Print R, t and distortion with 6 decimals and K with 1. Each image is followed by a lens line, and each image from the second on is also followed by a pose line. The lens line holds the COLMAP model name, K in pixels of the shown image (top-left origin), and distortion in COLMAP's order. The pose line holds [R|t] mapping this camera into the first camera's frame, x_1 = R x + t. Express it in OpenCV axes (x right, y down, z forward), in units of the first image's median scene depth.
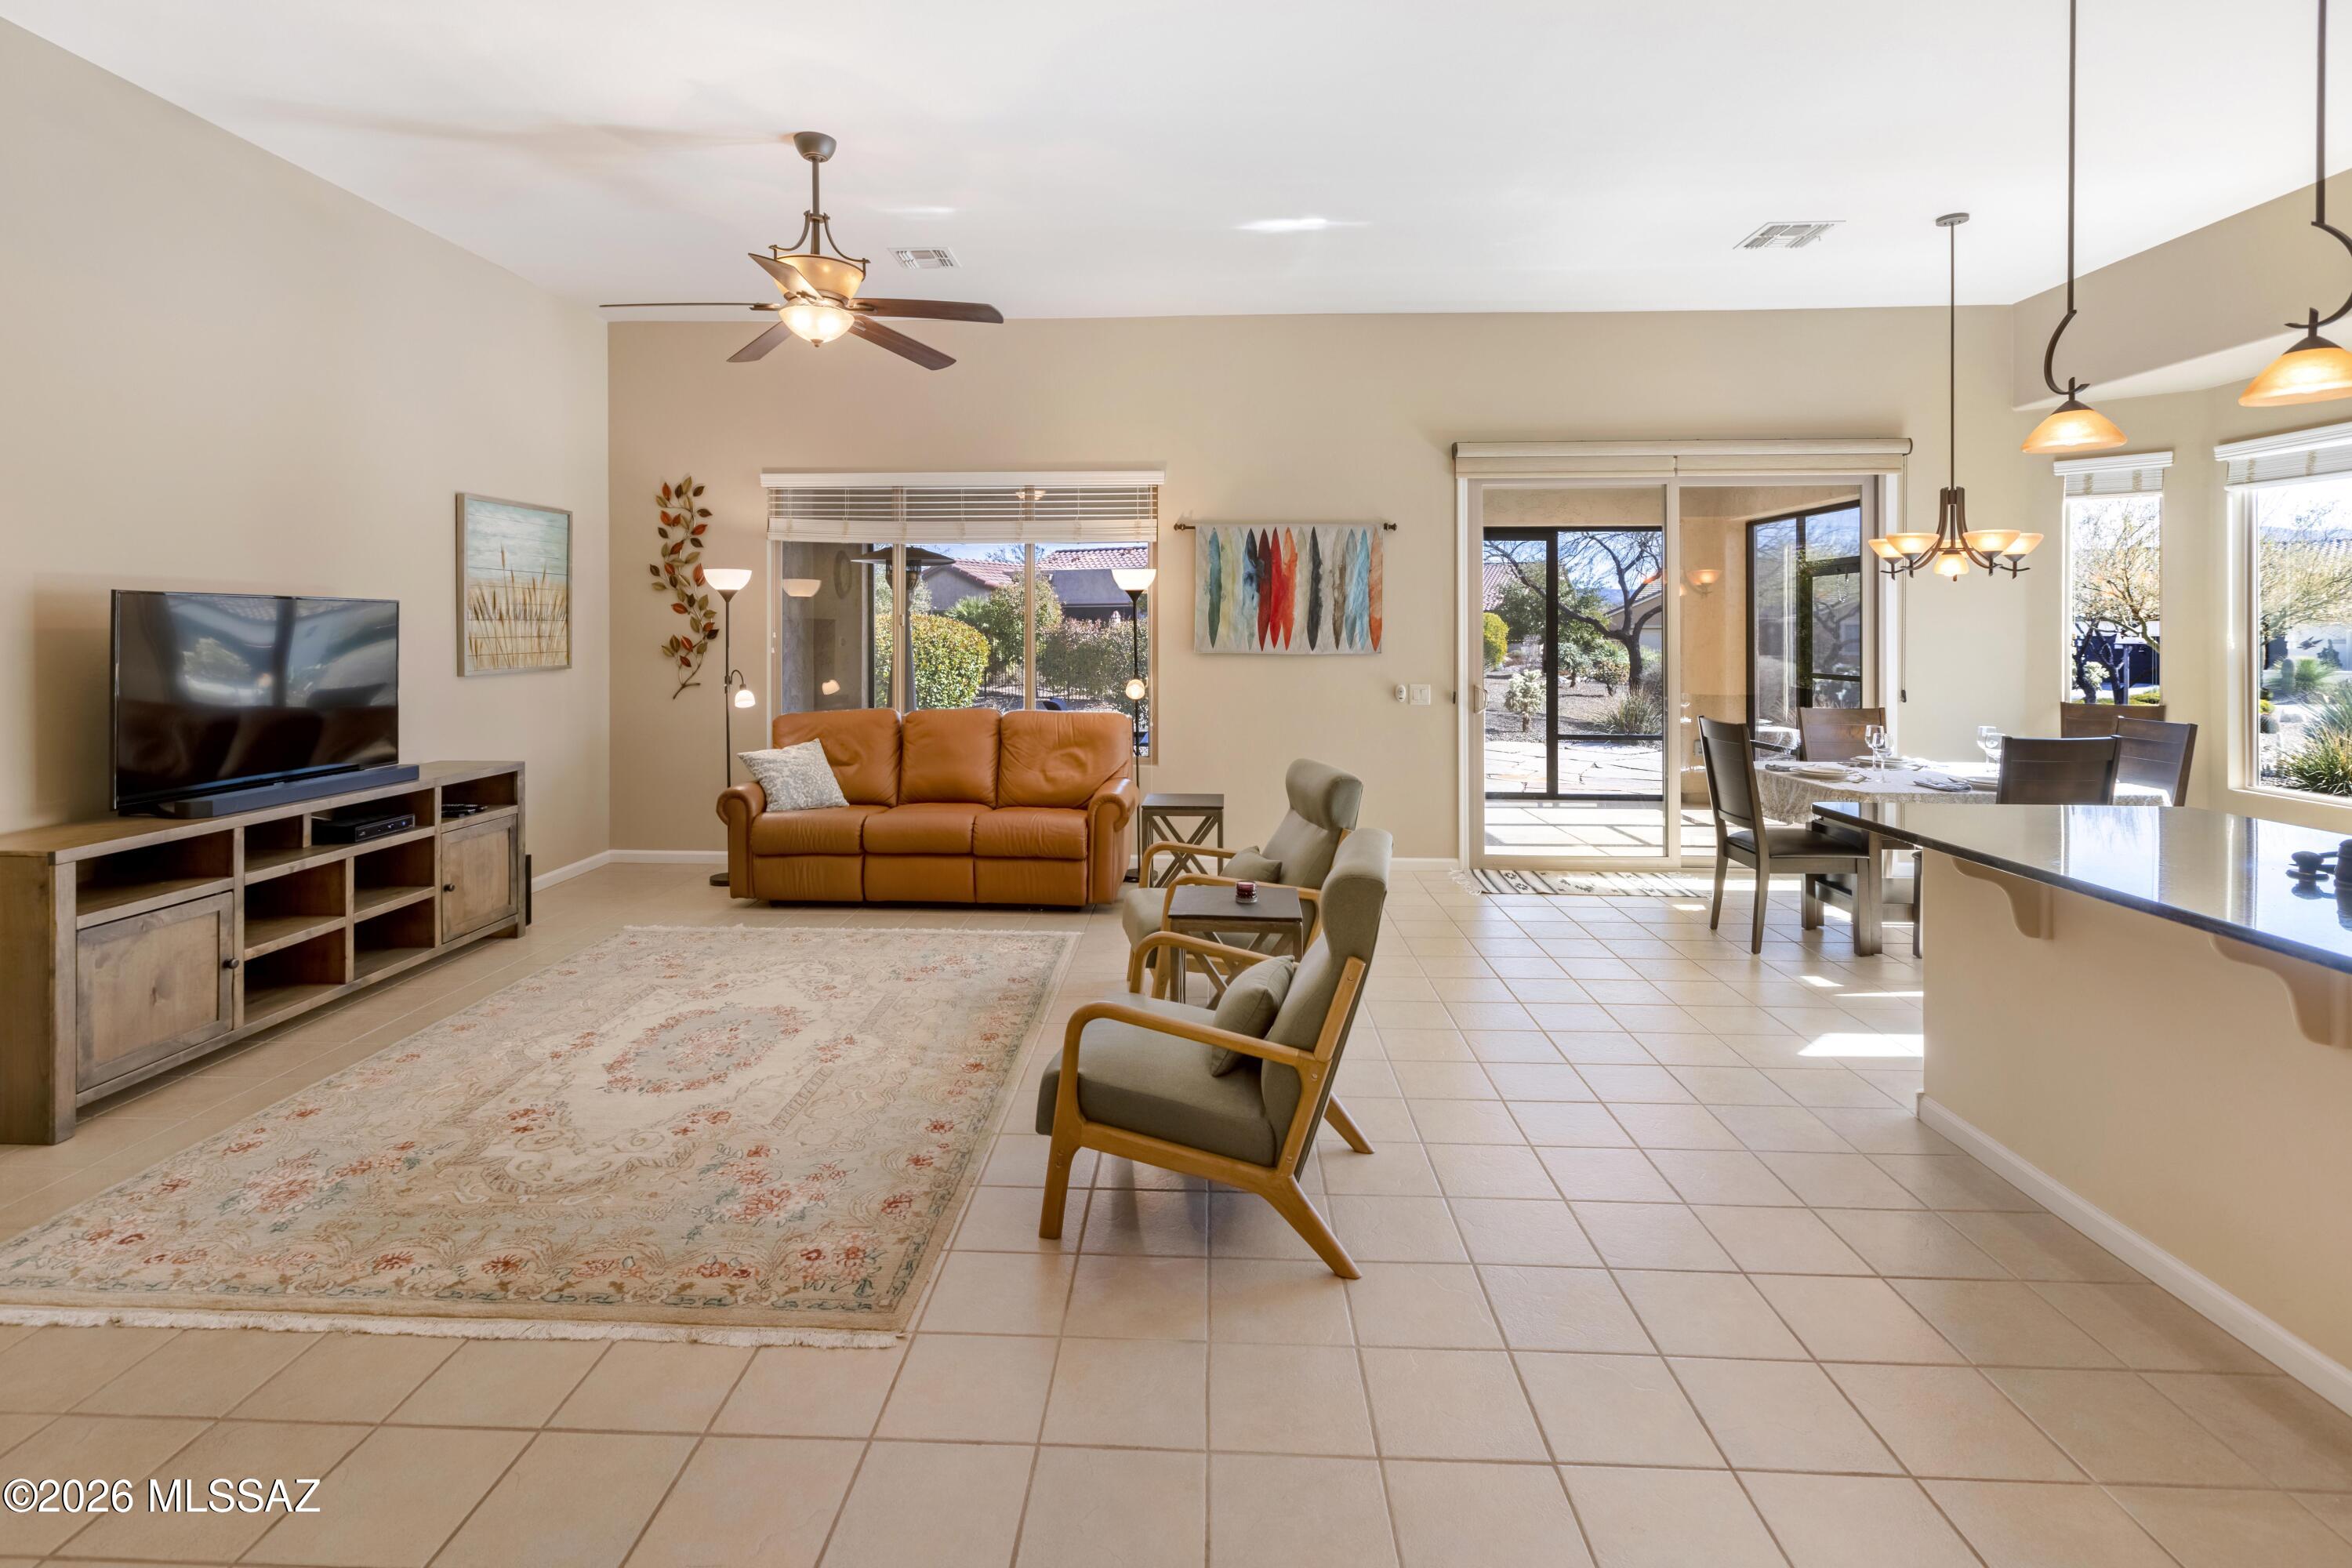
lens RADIAL K [[1103.1, 0, 1163.5], [0, 1103.1, 628.6], [0, 0, 1]] dist [0.003476, -0.001157]
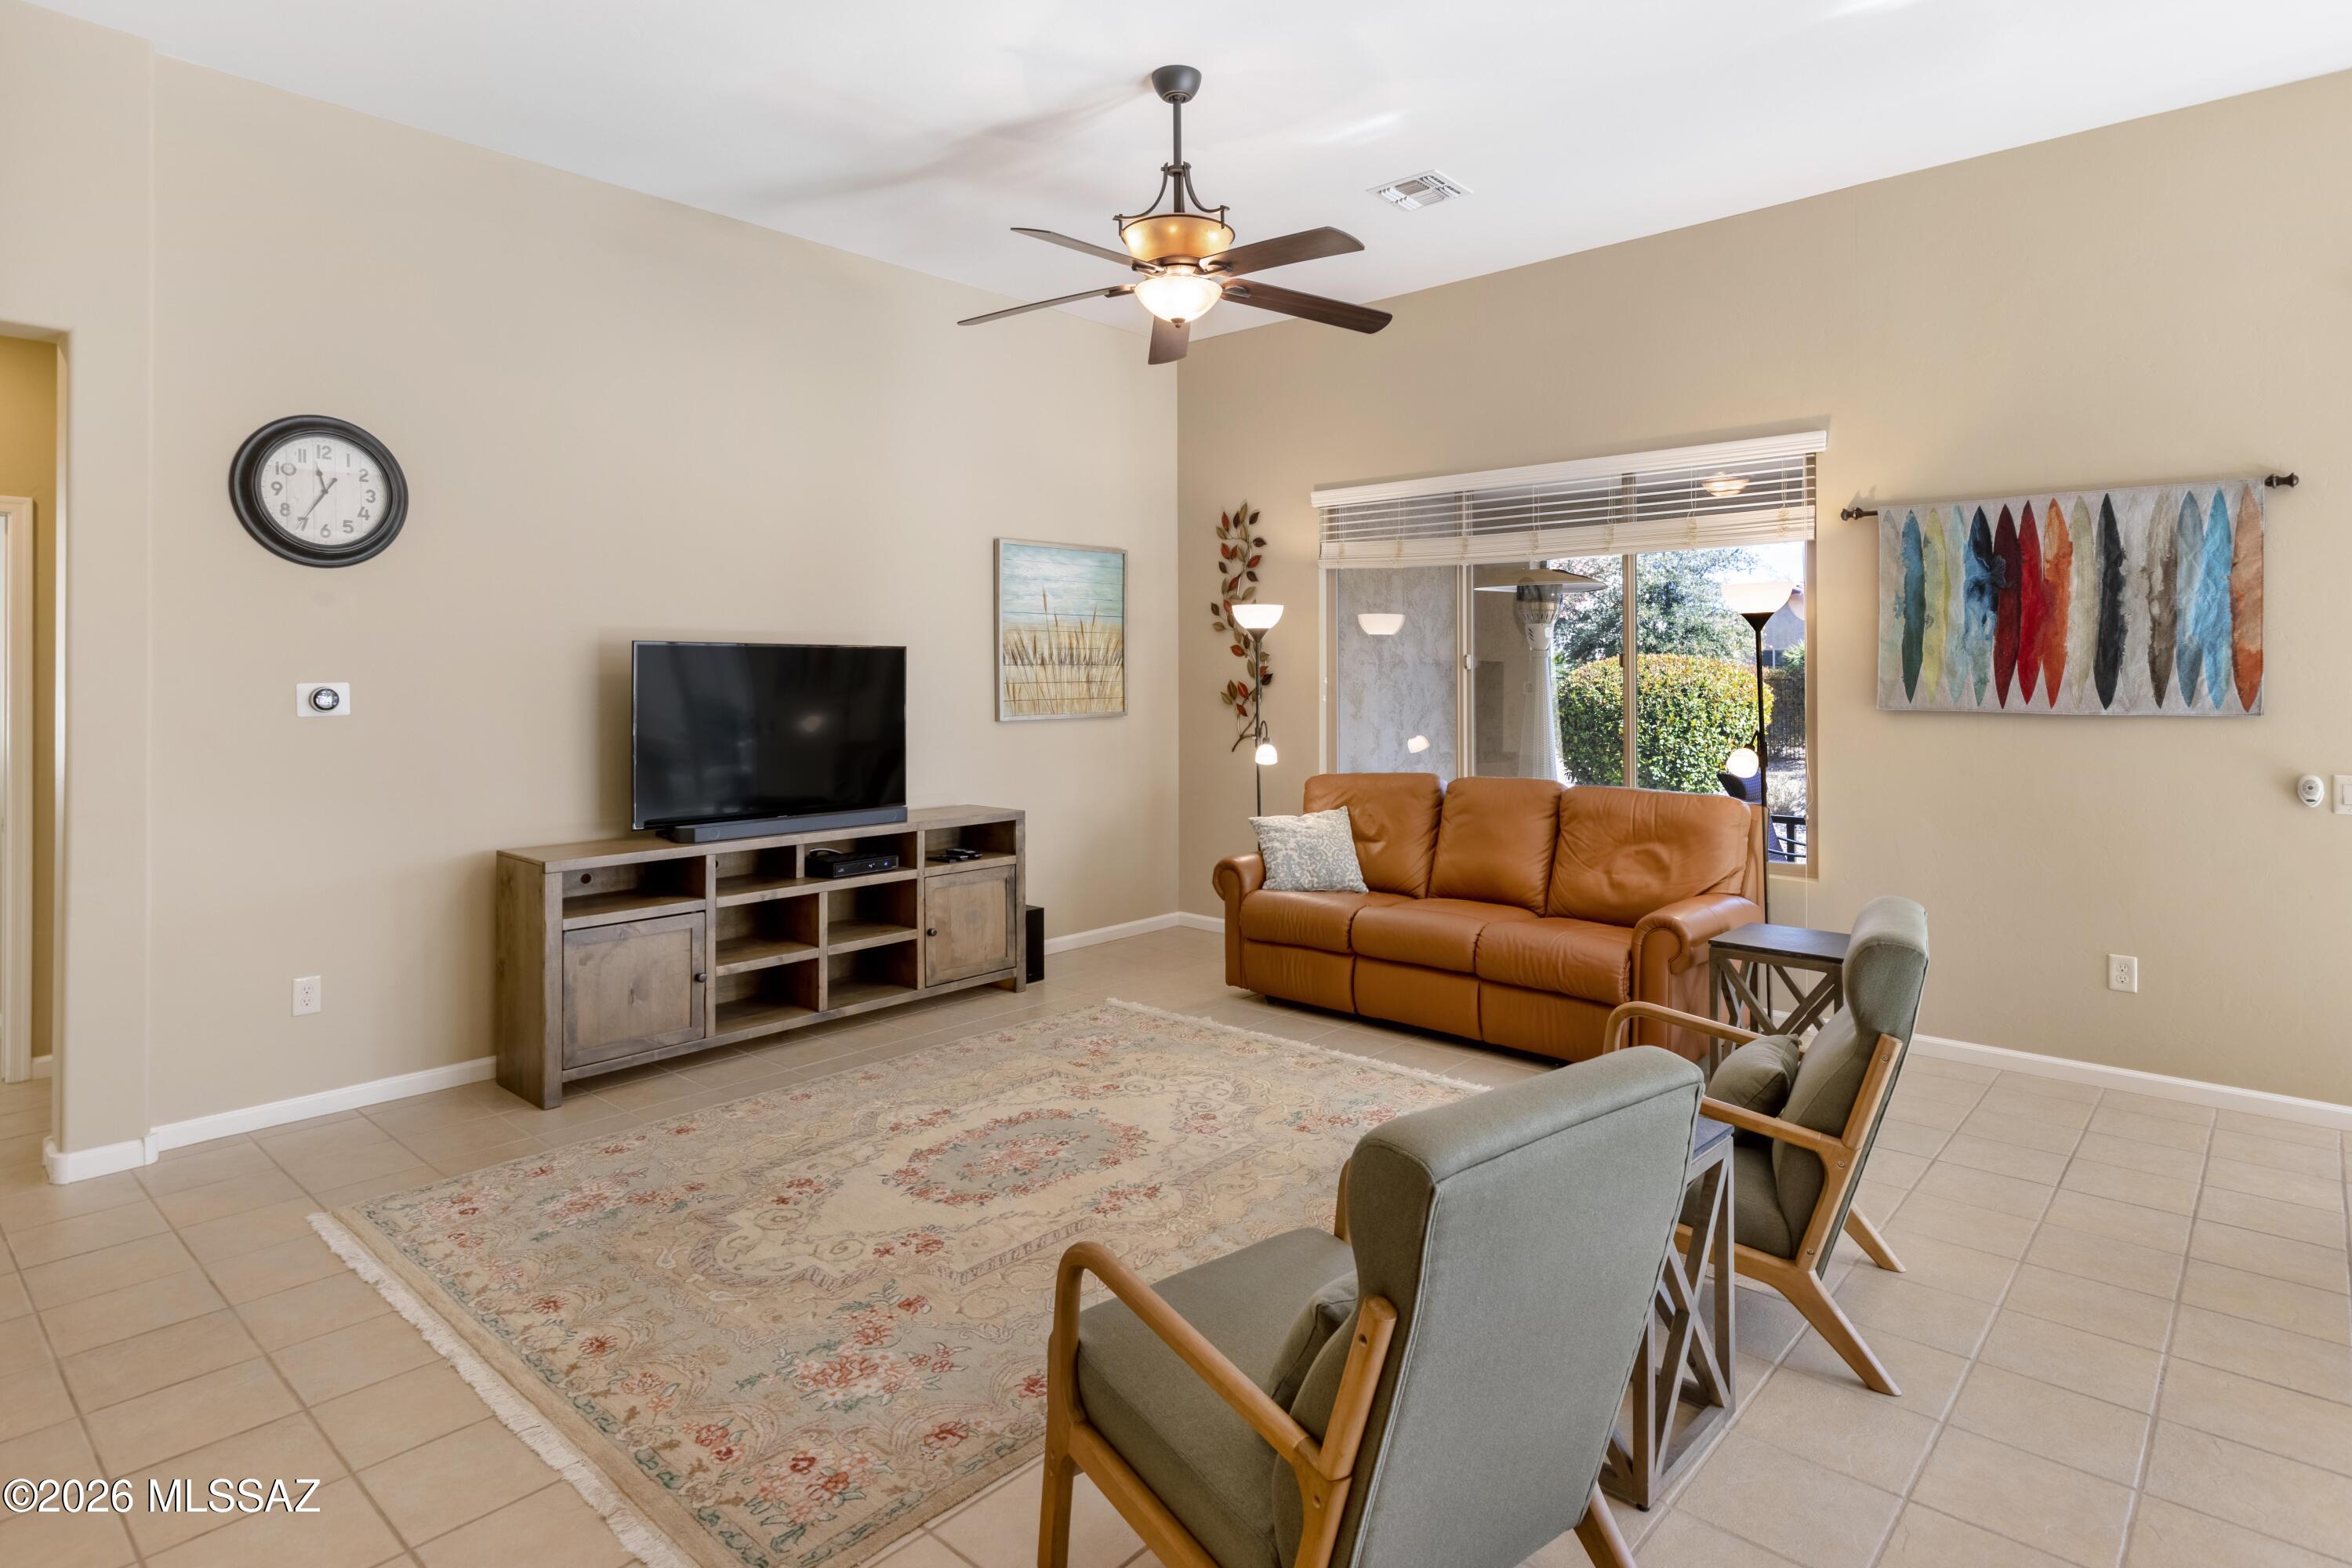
lens RADIAL K [[1265.2, 0, 1172.9], [0, 1265.2, 664.2], [0, 0, 1]] dist [0.000827, 0.001271]
pose [[0.771494, -0.006925, -0.636199, 0.194066], [0.002225, 0.999964, -0.008186, 0.001109], [0.636232, 0.004900, 0.771482, 0.193517]]
